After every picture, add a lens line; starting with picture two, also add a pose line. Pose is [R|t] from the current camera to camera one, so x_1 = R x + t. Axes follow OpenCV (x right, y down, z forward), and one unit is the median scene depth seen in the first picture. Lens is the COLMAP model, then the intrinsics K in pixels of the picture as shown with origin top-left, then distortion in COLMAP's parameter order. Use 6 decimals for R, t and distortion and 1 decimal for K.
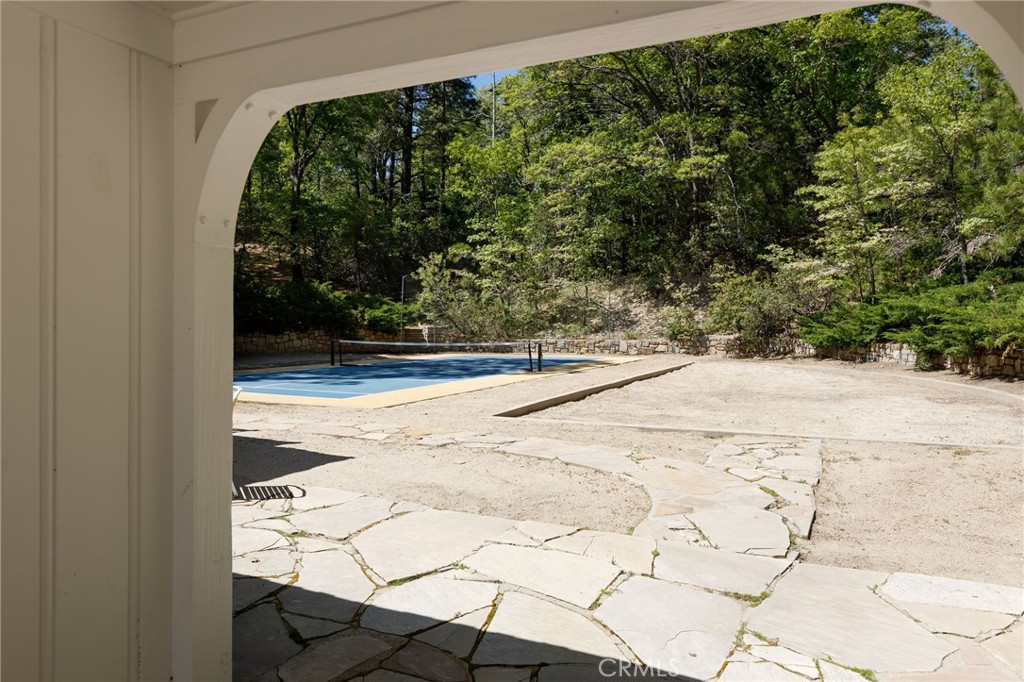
lens RADIAL K [[710.4, 0, 510.8], [0, 710.4, 339.0], [0, 0, 1]] dist [-0.000945, 0.001899]
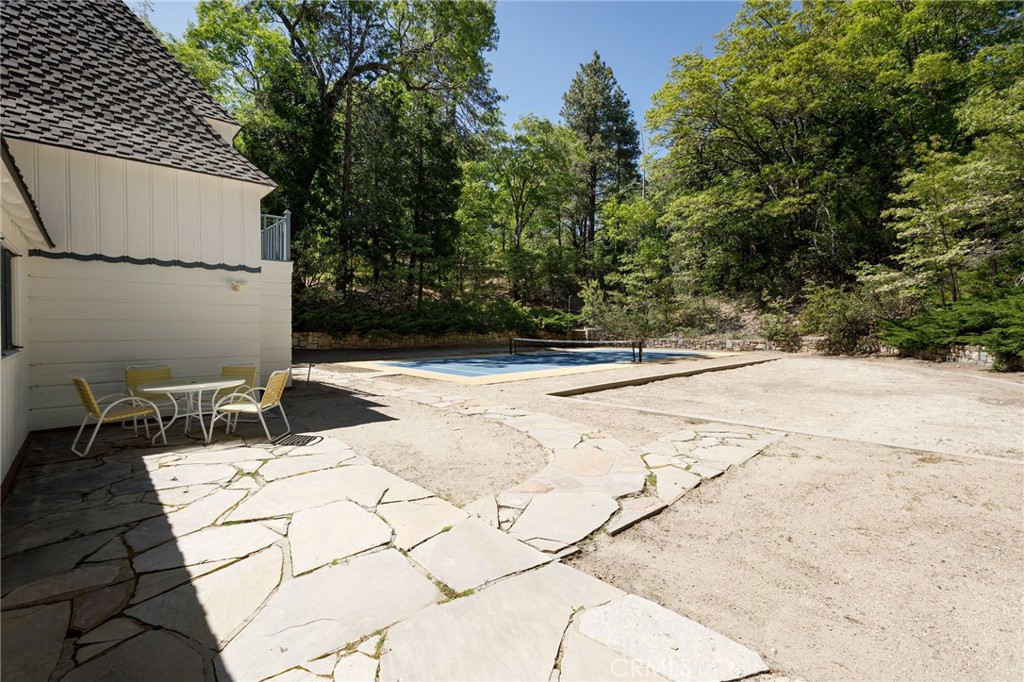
lens RADIAL K [[455.7, 0, 514.0], [0, 455.7, 337.8], [0, 0, 1]] dist [0.003369, -0.001653]
pose [[0.931552, 0.008685, -0.363504, 0.114489], [-0.008197, 0.999962, 0.002885, -0.001752], [0.363515, 0.000292, 0.931588, 0.071732]]
